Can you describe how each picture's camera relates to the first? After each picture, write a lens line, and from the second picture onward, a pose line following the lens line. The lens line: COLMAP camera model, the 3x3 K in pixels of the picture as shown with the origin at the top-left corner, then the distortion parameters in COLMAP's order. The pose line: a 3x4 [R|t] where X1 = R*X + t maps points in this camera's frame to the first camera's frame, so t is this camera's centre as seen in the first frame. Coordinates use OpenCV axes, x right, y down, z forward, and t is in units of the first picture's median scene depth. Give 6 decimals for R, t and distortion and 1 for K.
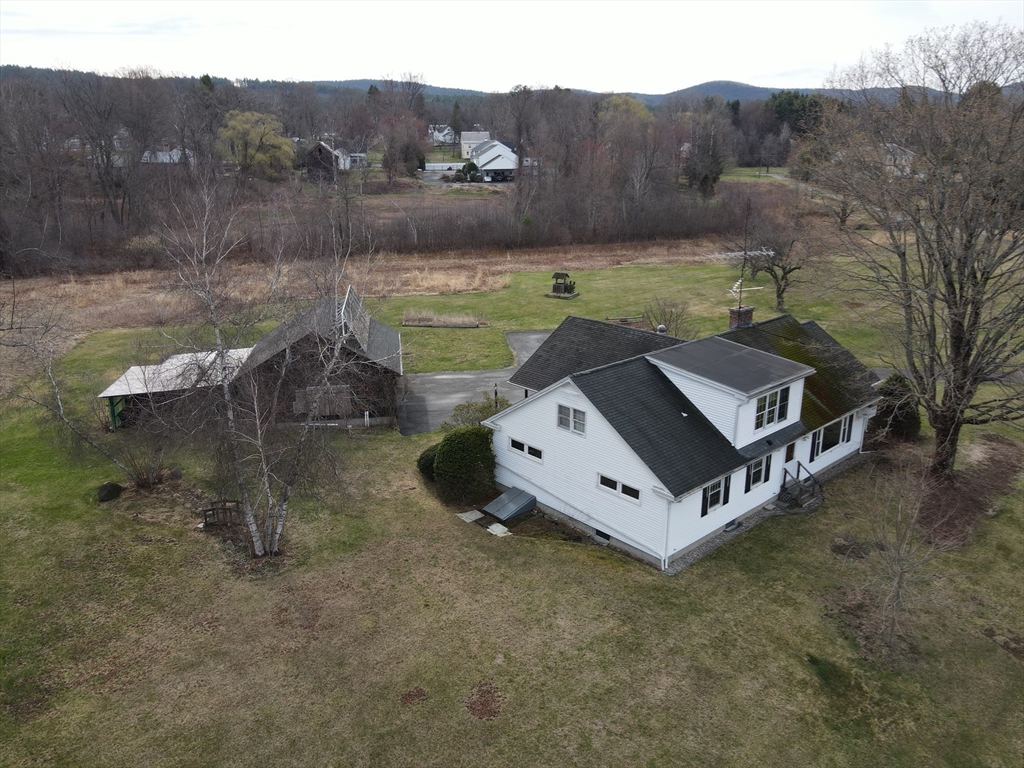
lens RADIAL K [[749.6, 0, 512.0], [0, 749.6, 384.0], [0, 0, 1]] dist [0.012298, -0.000730]
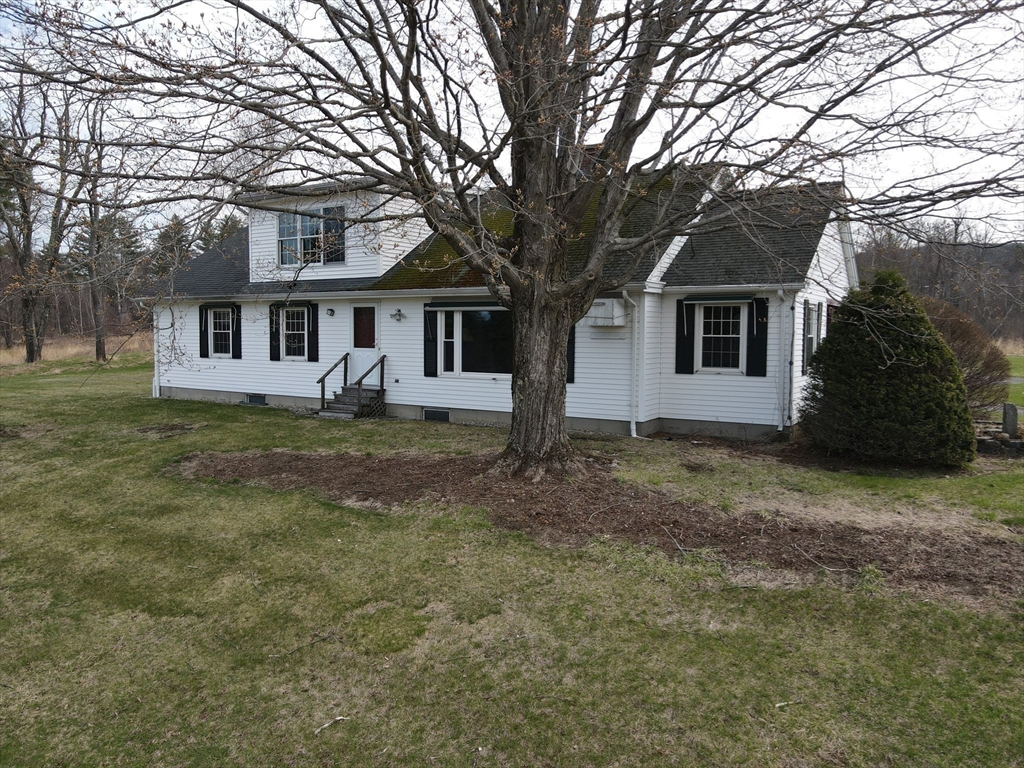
lens RADIAL K [[750.2, 0, 512.0], [0, 750.2, 384.0], [0, 0, 1]] dist [0.001159, 0.029702]
pose [[0.280343, 0.071837, -0.957208, 0.914736], [-0.296214, 0.955003, -0.015082, 0.100310], [0.913053, 0.287766, 0.289007, 0.903827]]
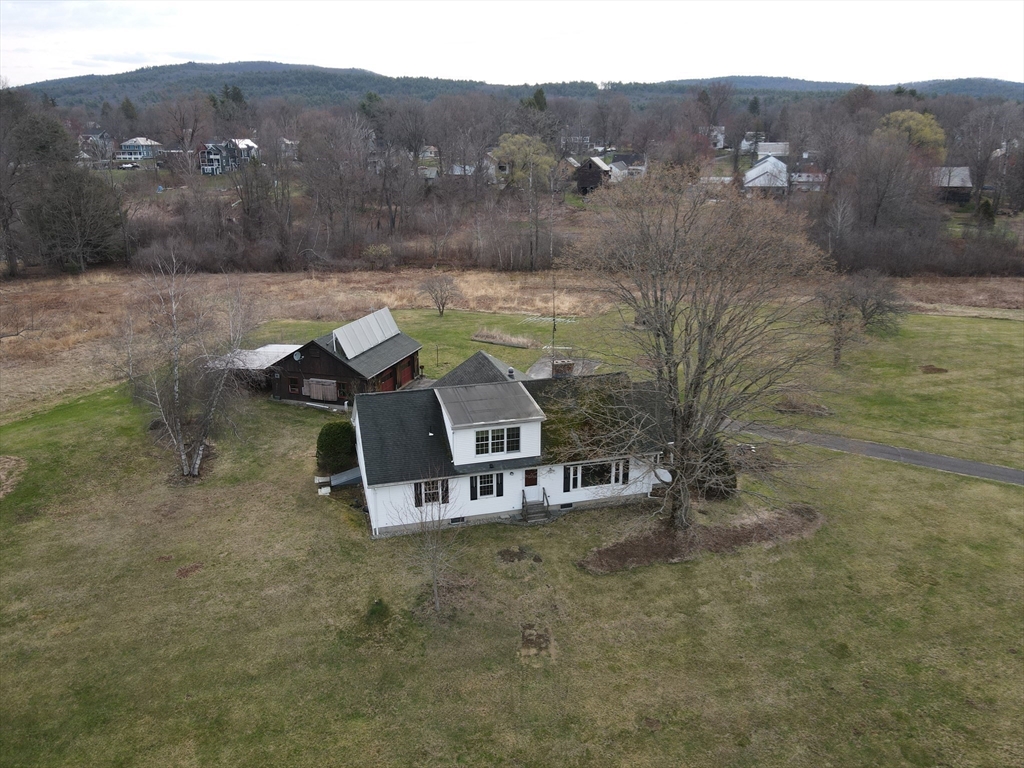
lens RADIAL K [[750.2, 0, 512.0], [0, 750.2, 384.0], [0, 0, 1]] dist [0.001159, 0.029702]
pose [[0.899112, 0.137480, -0.415568, 0.813805], [-0.135934, 0.990153, 0.033464, -0.103631], [0.416076, 0.026402, 0.908946, -0.179671]]
